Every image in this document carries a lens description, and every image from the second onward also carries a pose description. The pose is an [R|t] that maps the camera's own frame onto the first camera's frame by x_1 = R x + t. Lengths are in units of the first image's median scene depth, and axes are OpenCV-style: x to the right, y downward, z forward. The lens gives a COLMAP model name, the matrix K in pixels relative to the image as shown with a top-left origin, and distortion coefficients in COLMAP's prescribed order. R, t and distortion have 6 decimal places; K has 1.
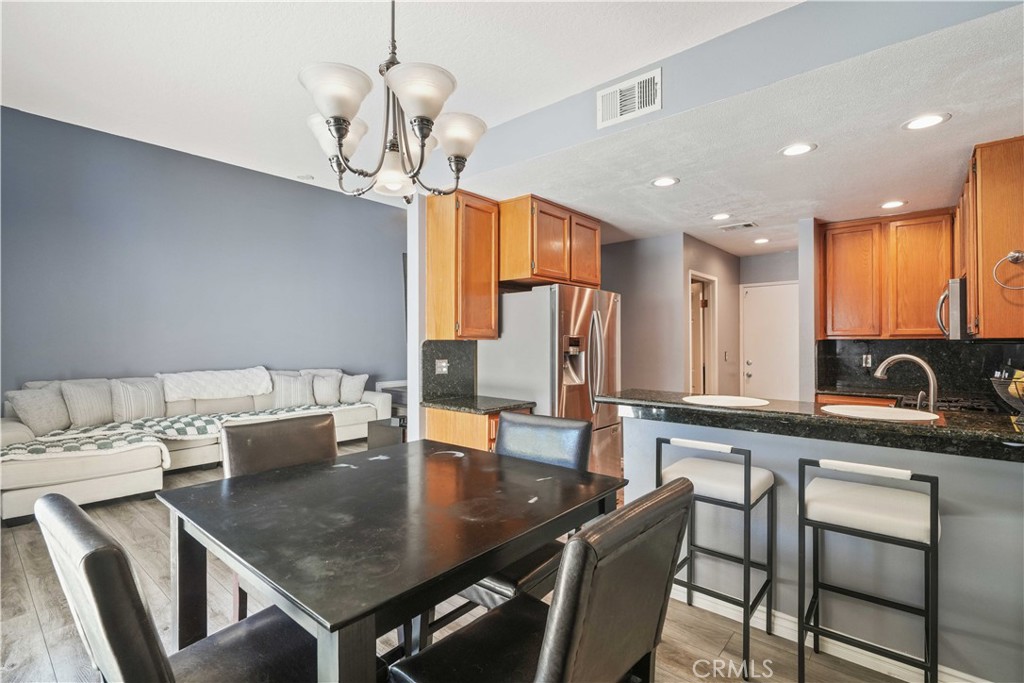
lens RADIAL K [[483.5, 0, 515.0], [0, 483.5, 340.0], [0, 0, 1]] dist [0.000118, 0.000420]
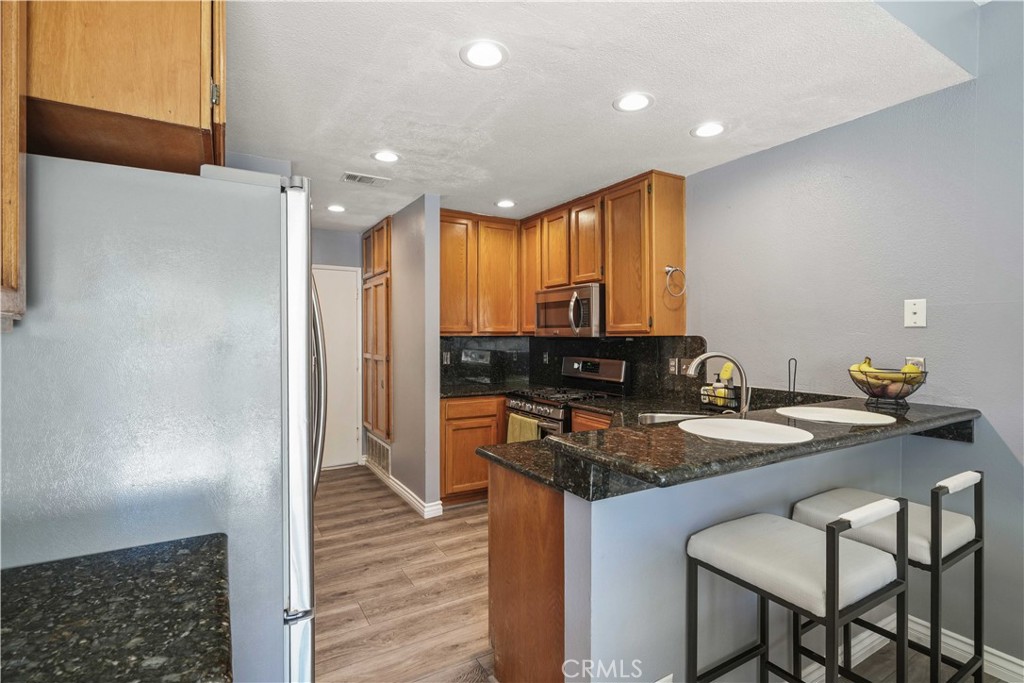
lens RADIAL K [[483.5, 0, 515.0], [0, 483.5, 340.0], [0, 0, 1]] dist [0.000118, 0.000420]
pose [[0.315815, -0.004258, 0.948811, -0.197011], [-0.000761, 0.999988, 0.004740, 0.002305], [-0.948820, -0.002219, 0.315808, 0.707561]]
